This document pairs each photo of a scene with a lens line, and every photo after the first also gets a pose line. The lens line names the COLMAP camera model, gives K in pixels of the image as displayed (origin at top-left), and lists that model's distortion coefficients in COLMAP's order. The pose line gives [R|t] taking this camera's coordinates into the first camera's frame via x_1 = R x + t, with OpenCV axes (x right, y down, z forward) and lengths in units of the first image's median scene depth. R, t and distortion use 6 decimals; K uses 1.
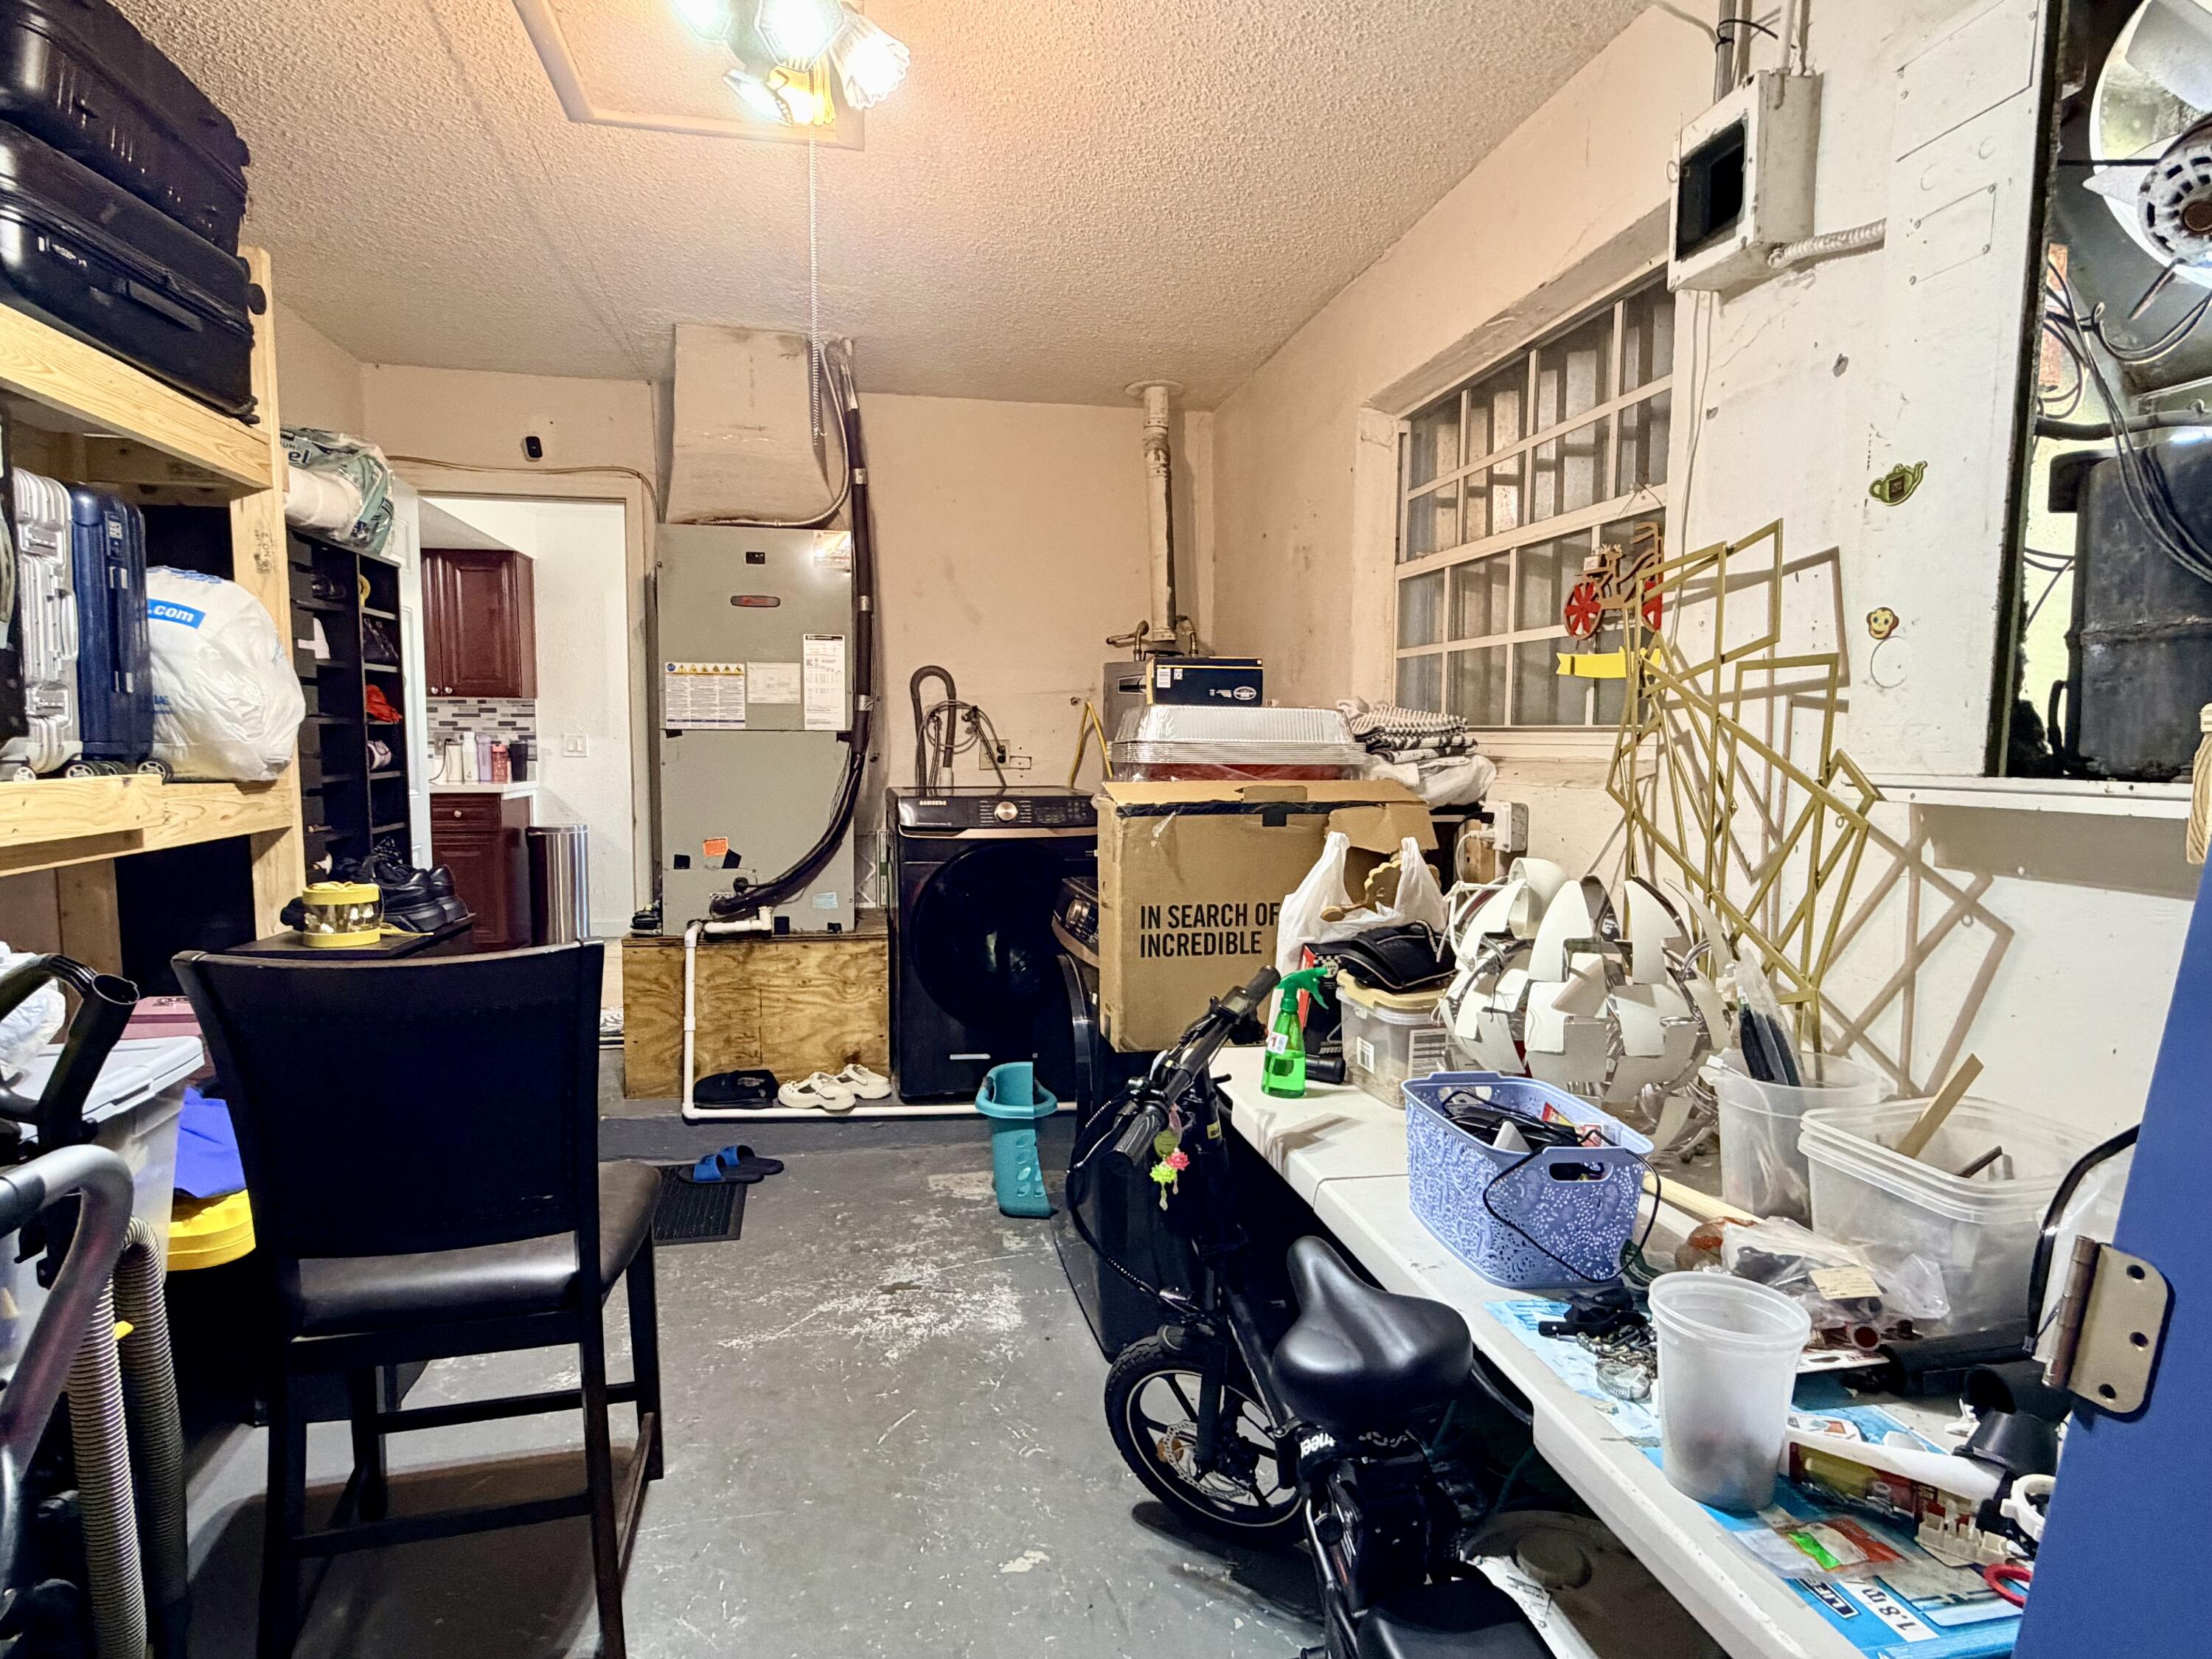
lens RADIAL K [[1214.4, 0, 1102.8], [0, 1214.4, 839.0], [0, 0, 1]] dist [0.002279, 0.002537]
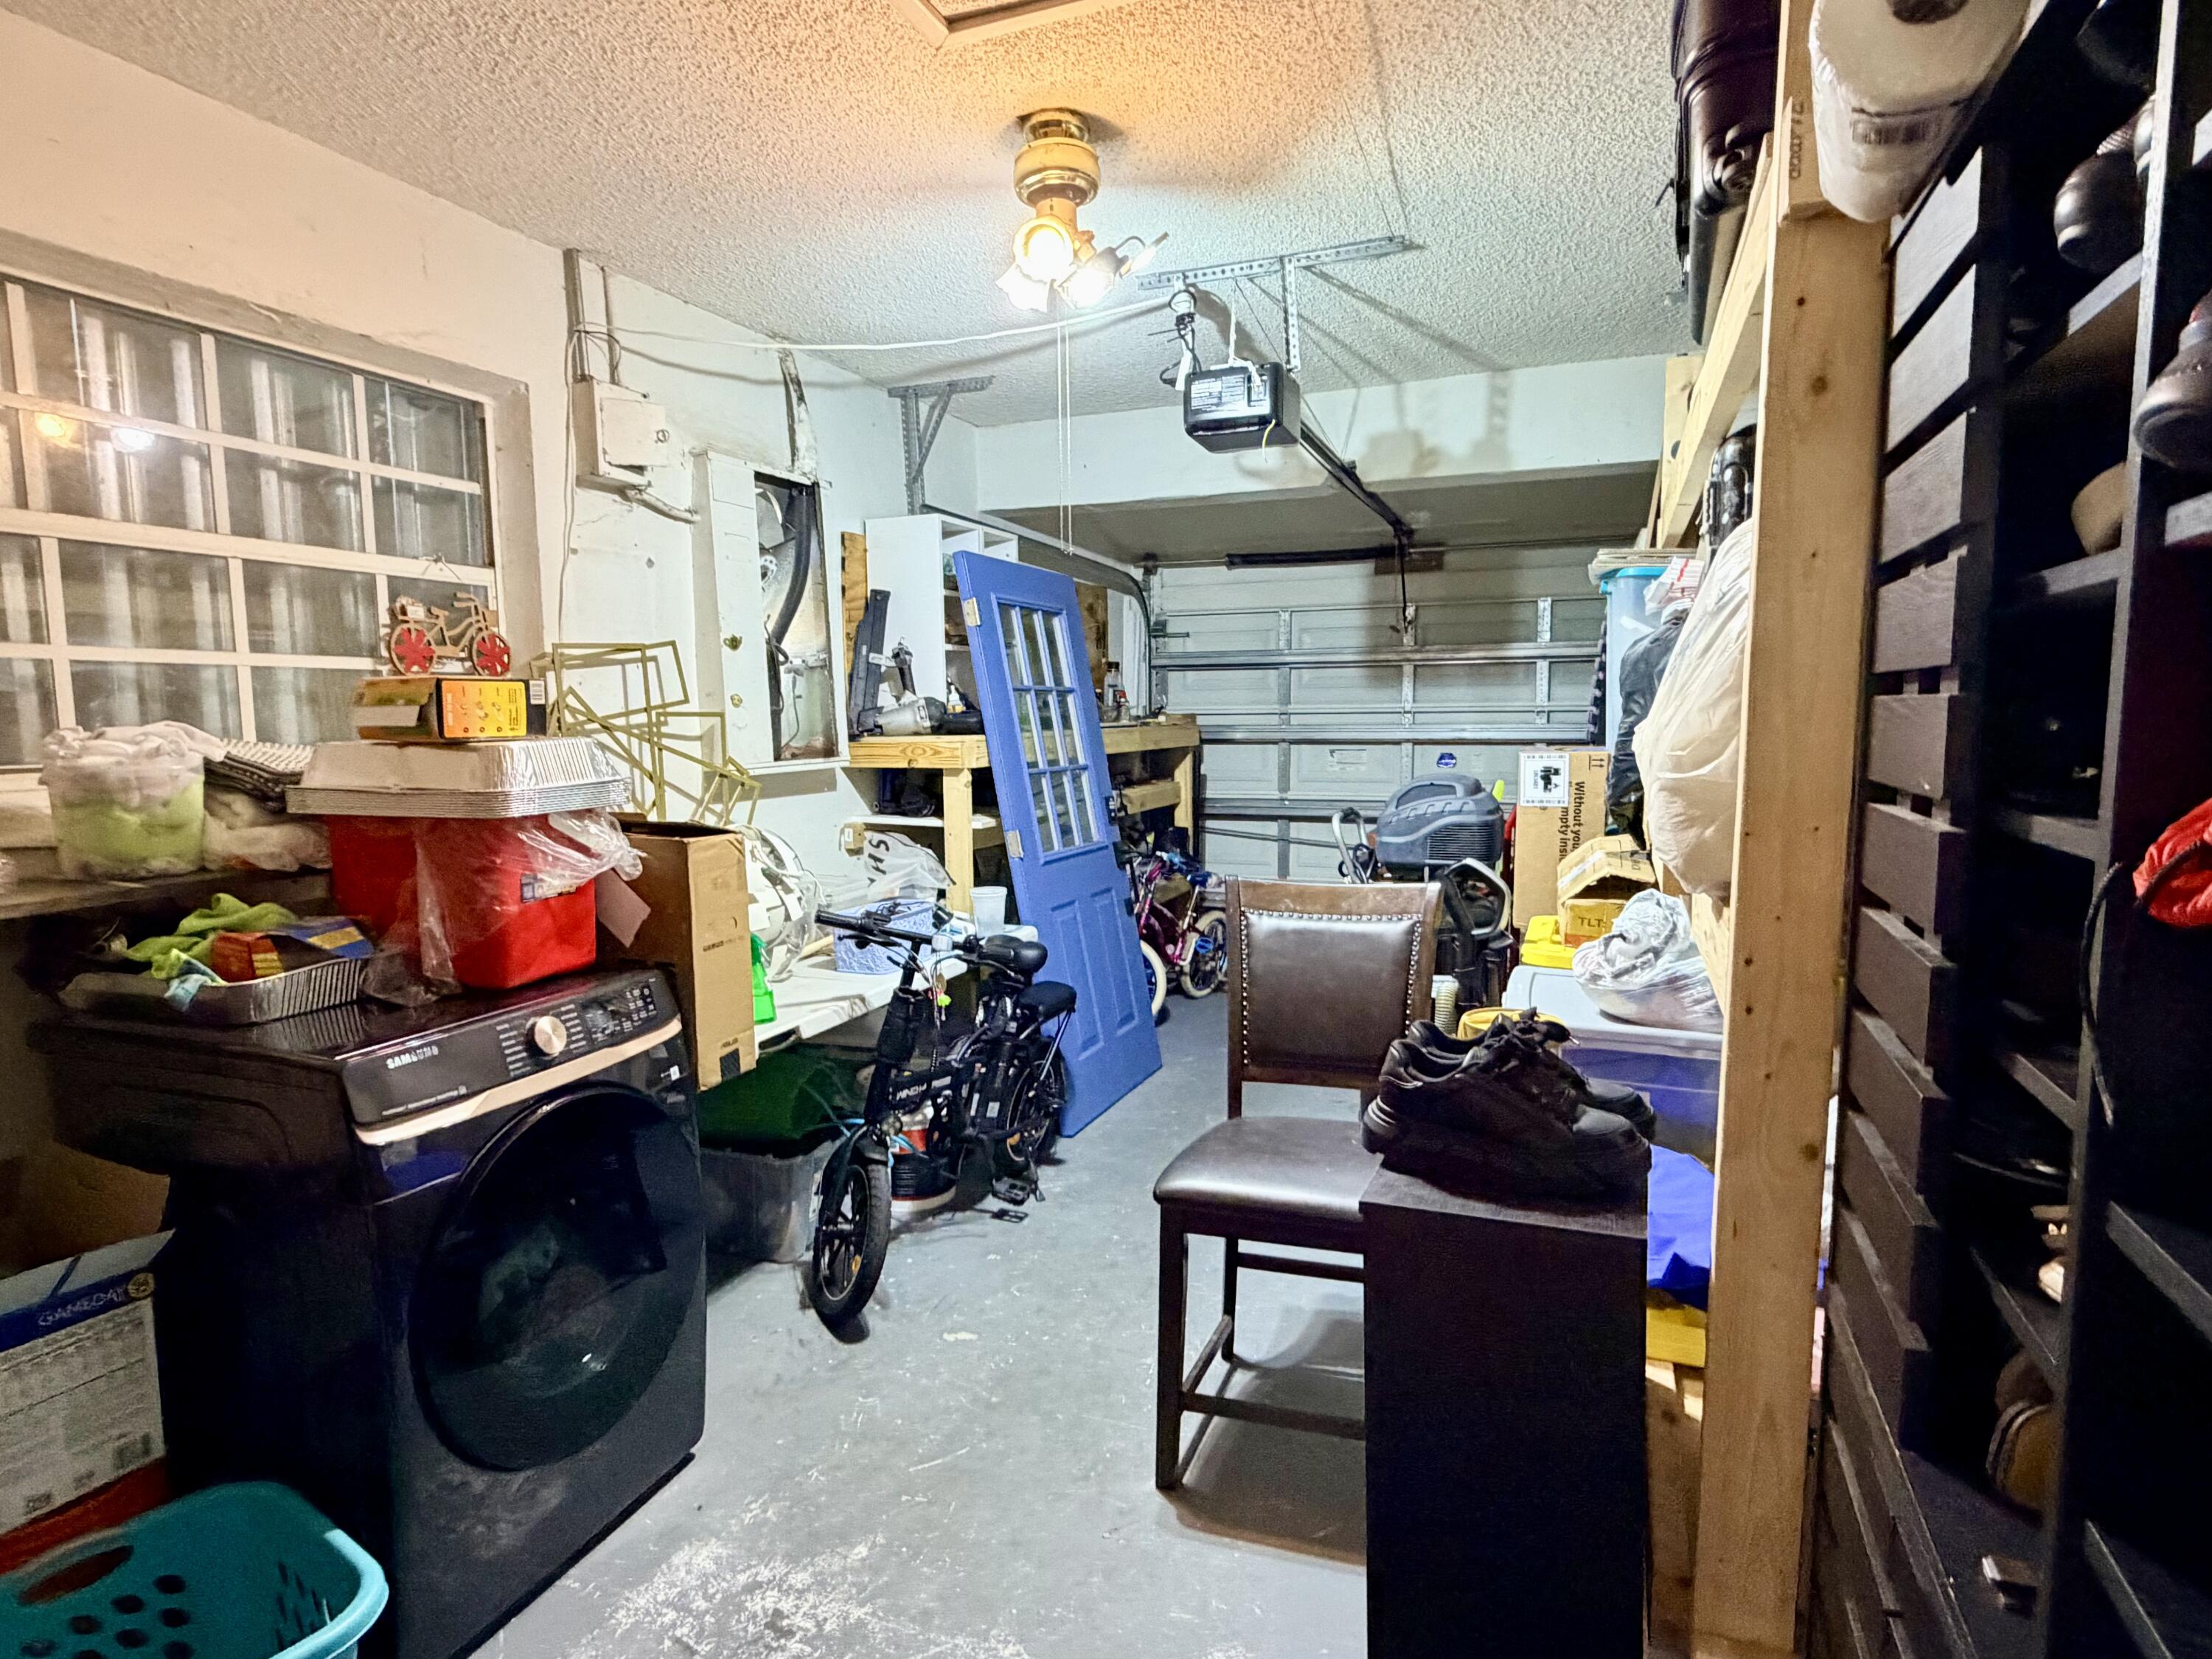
lens RADIAL K [[1214.4, 0, 1102.8], [0, 1214.4, 839.0], [0, 0, 1]] dist [0.002279, 0.002537]
pose [[-0.835346, -0.053991, 0.547066, -0.818619], [0.053759, 0.982372, 0.179039, -0.194123], [-0.547089, 0.178969, -0.817718, 1.690576]]
